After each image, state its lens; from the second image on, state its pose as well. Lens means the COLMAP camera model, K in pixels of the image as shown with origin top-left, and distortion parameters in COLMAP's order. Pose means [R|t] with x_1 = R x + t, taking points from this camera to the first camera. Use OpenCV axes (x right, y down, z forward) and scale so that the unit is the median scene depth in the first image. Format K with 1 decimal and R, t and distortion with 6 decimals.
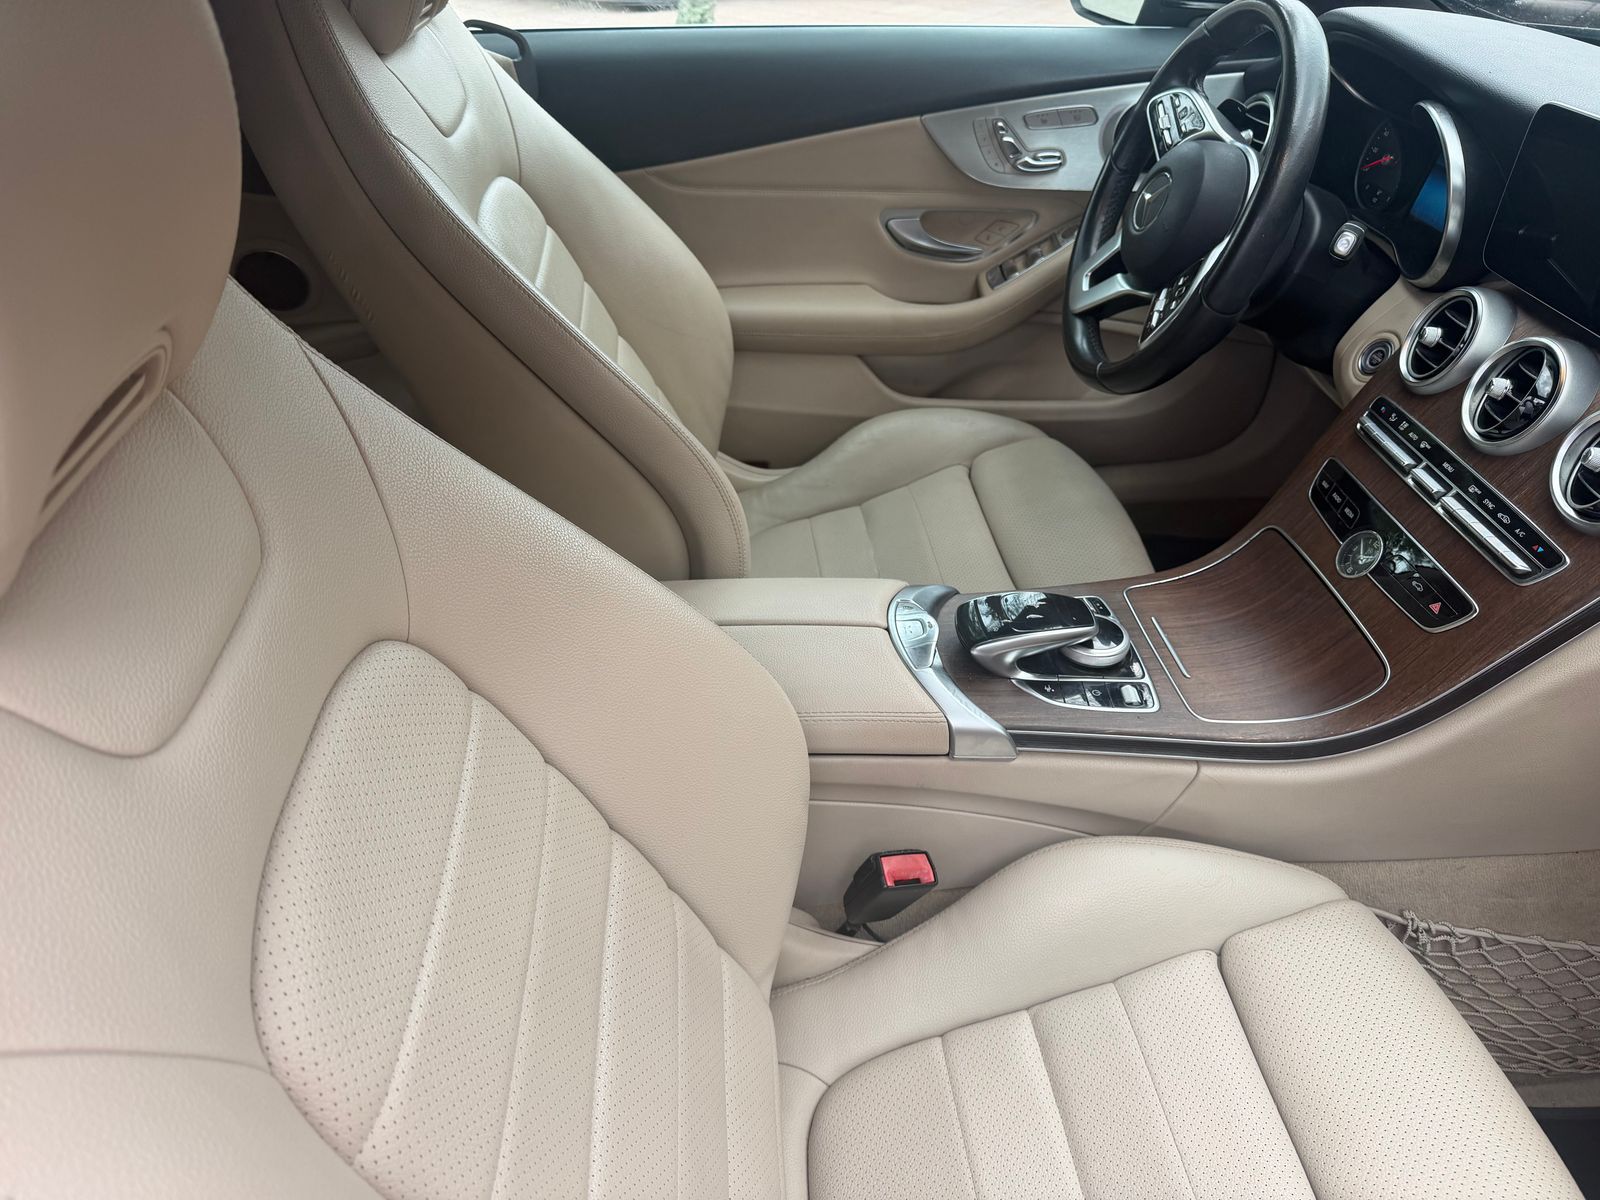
lens RADIAL K [[1097.6, 0, 800.0], [0, 1097.6, 600.0], [0, 0, 1]] dist [0.008497, -0.026270]
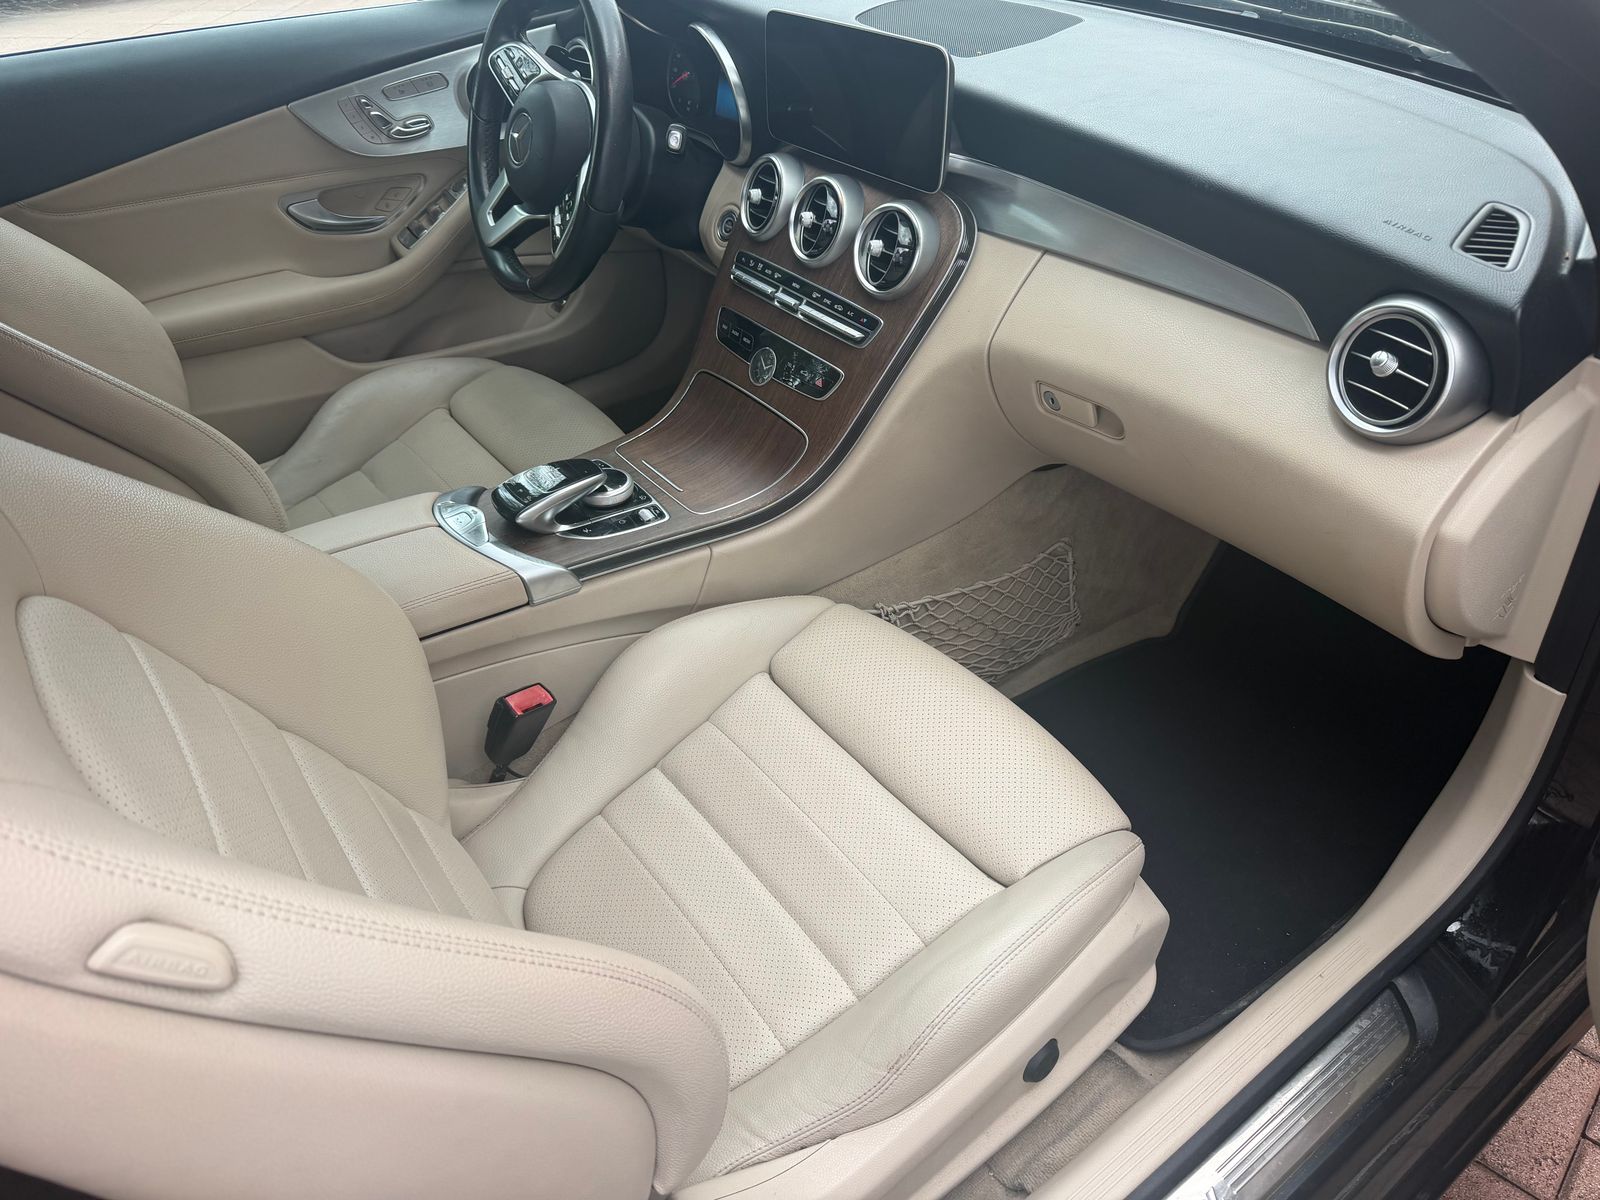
lens RADIAL K [[1114.4, 0, 798.2], [0, 1114.4, 633.9], [0, 0, 1]] dist [0.130344, -0.261800]
pose [[0.850788, -0.338917, 0.401615, -0.112053], [0.329891, 0.939342, 0.093850, 0.143250], [-0.409061, 0.052642, 0.910987, -0.242127]]
